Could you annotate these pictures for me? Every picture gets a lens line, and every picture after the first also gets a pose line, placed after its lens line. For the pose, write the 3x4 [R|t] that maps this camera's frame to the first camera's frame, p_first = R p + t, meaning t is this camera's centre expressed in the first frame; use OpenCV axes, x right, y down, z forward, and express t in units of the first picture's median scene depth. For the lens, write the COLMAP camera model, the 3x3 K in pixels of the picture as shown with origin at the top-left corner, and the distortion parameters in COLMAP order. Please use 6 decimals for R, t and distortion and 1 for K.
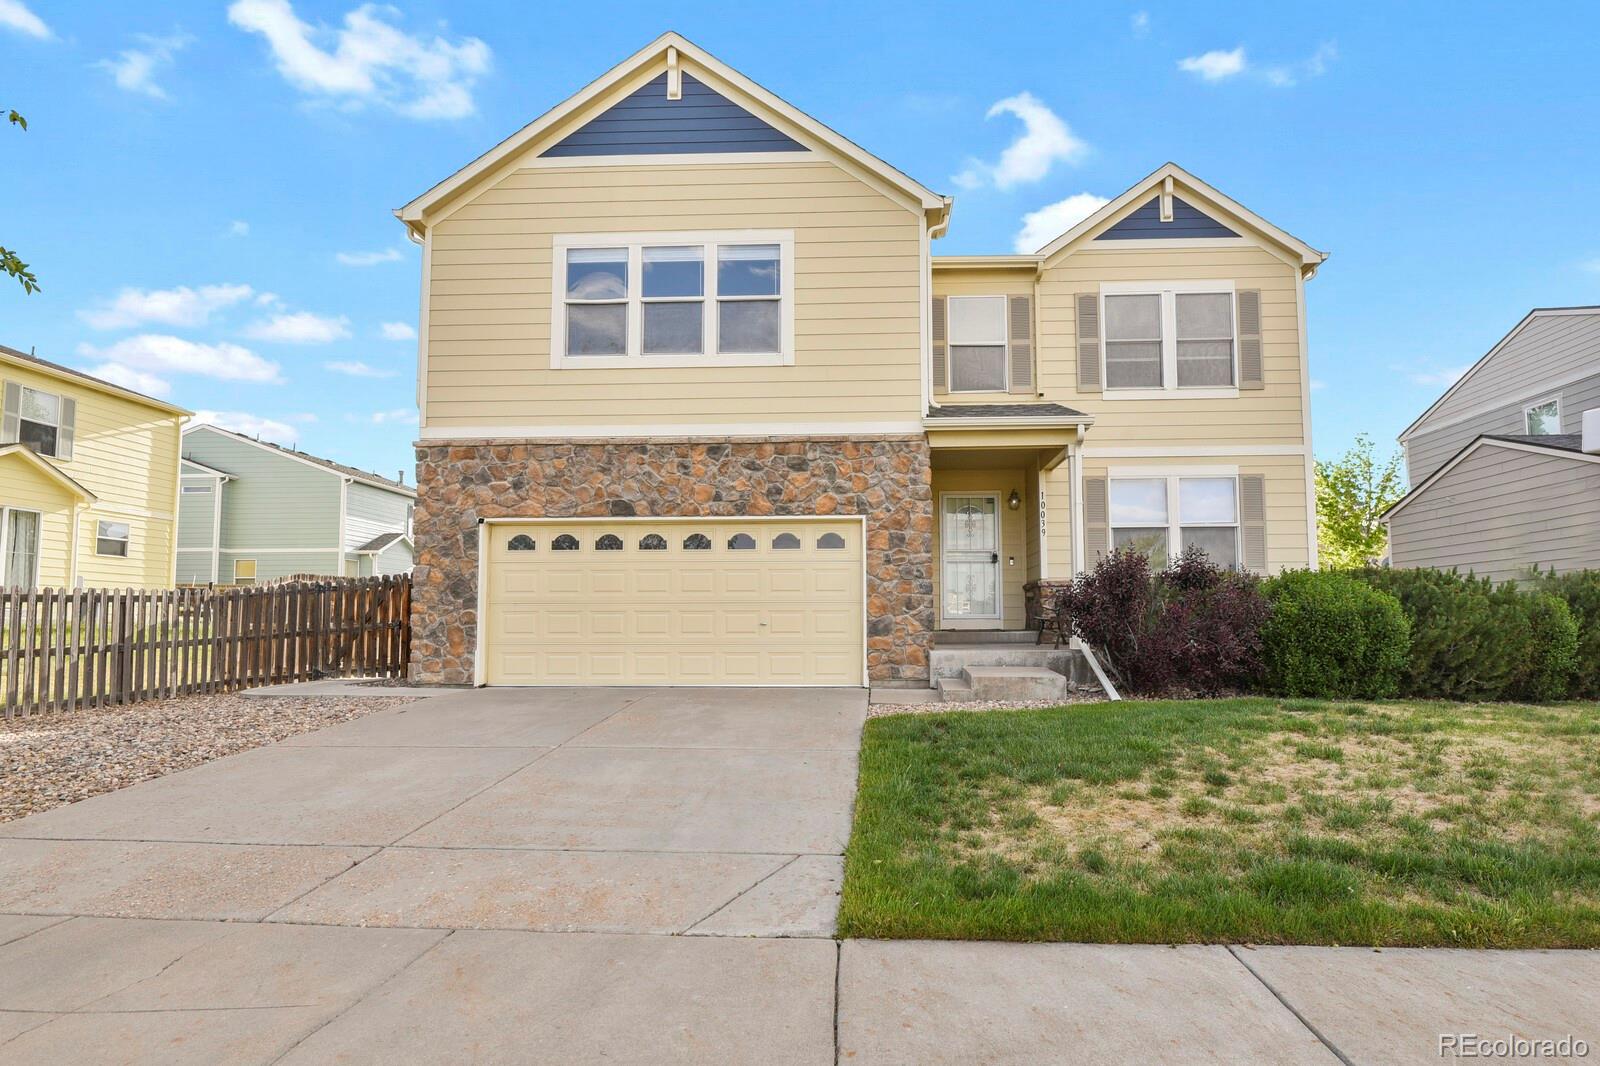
lens RADIAL K [[809.0, 0, 865.3], [0, 809.0, 567.8], [0, 0, 1]] dist [0.000466, -0.008188]
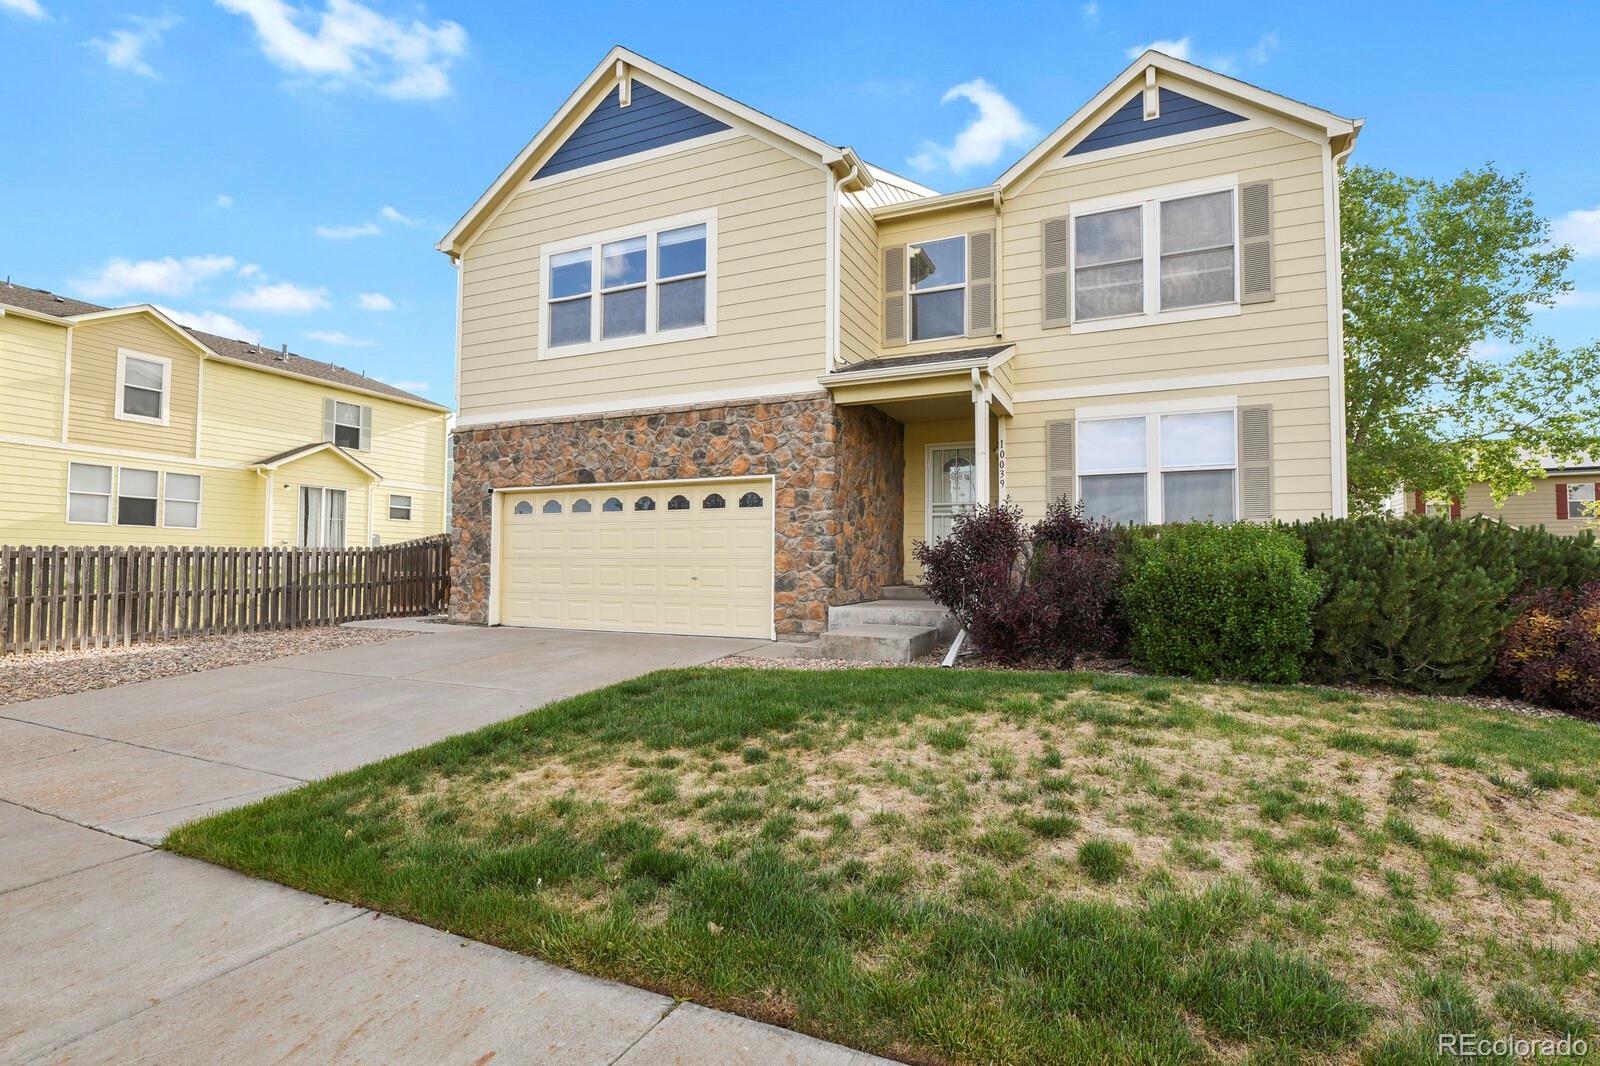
lens RADIAL K [[772.1, 0, 802.8], [0, 772.1, 538.4], [0, 0, 1]] dist [-0.001049, -0.006765]
pose [[0.924517, -0.006298, -0.381089, 0.400950], [0.016482, 0.999589, 0.023465, -0.005658], [0.380784, -0.027975, 0.924241, 0.096319]]
